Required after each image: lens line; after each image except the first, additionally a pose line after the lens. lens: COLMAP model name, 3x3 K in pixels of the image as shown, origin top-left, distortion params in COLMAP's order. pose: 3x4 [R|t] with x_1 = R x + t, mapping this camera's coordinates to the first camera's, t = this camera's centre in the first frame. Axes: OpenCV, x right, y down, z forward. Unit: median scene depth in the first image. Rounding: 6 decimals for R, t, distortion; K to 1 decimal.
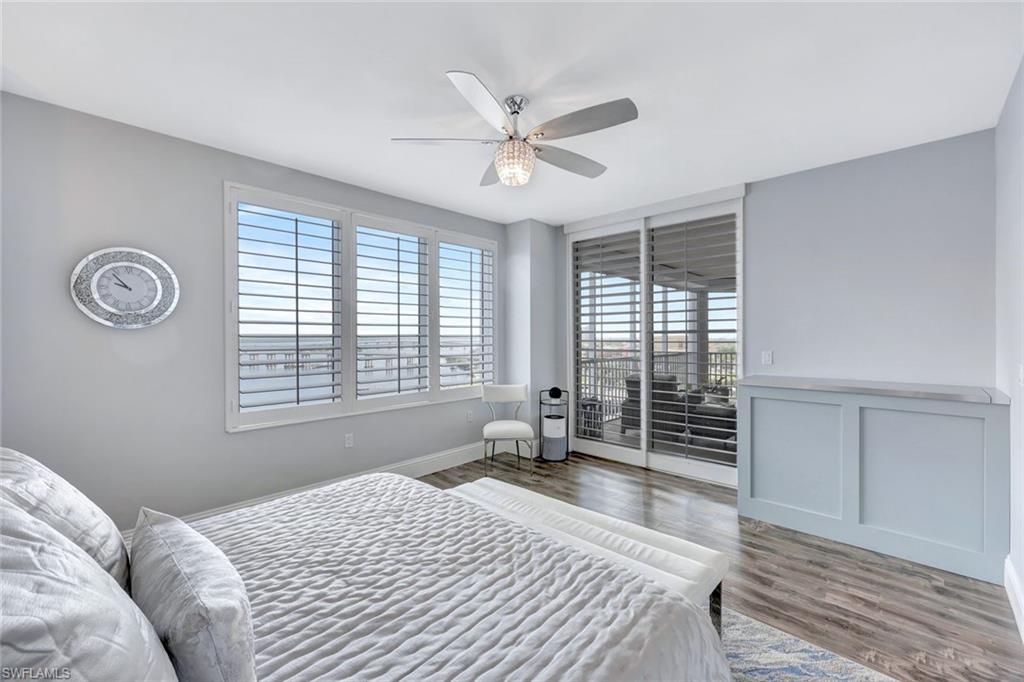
lens RADIAL K [[420.3, 0, 512.4], [0, 420.3, 339.3], [0, 0, 1]] dist [-0.000128, -0.000223]
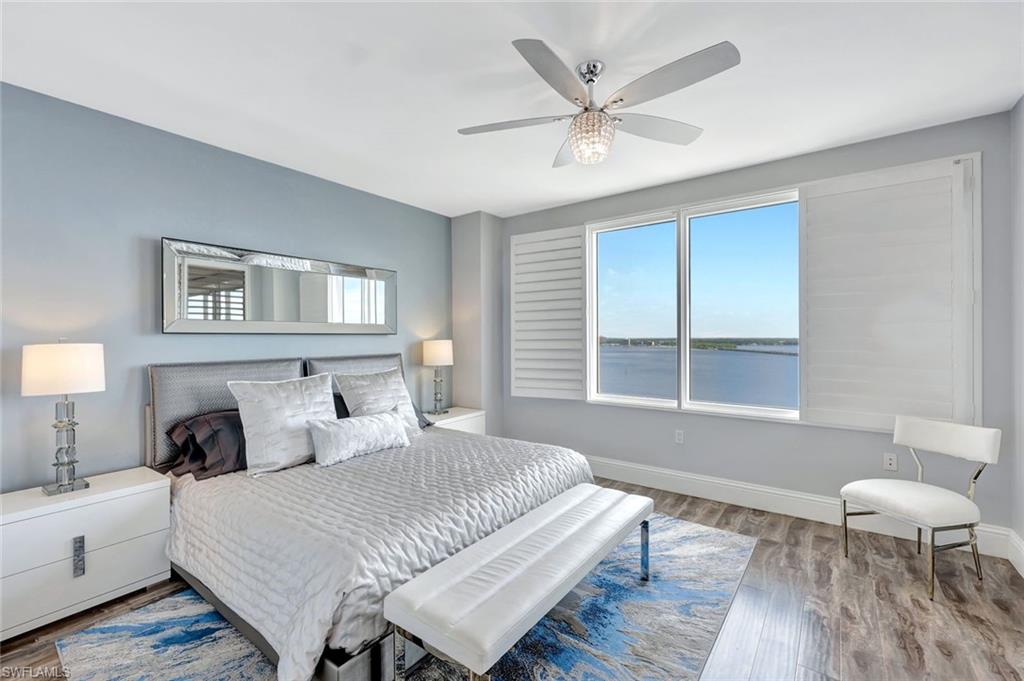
lens RADIAL K [[438.9, 0, 509.8], [0, 438.9, 336.9], [0, 0, 1]] dist [-0.000162, -0.000158]
pose [[0.114222, 0.004824, -0.993444, 1.155457], [-0.003657, 0.999983, 0.004435, -0.001123], [0.993449, 0.003126, 0.114238, 0.909838]]
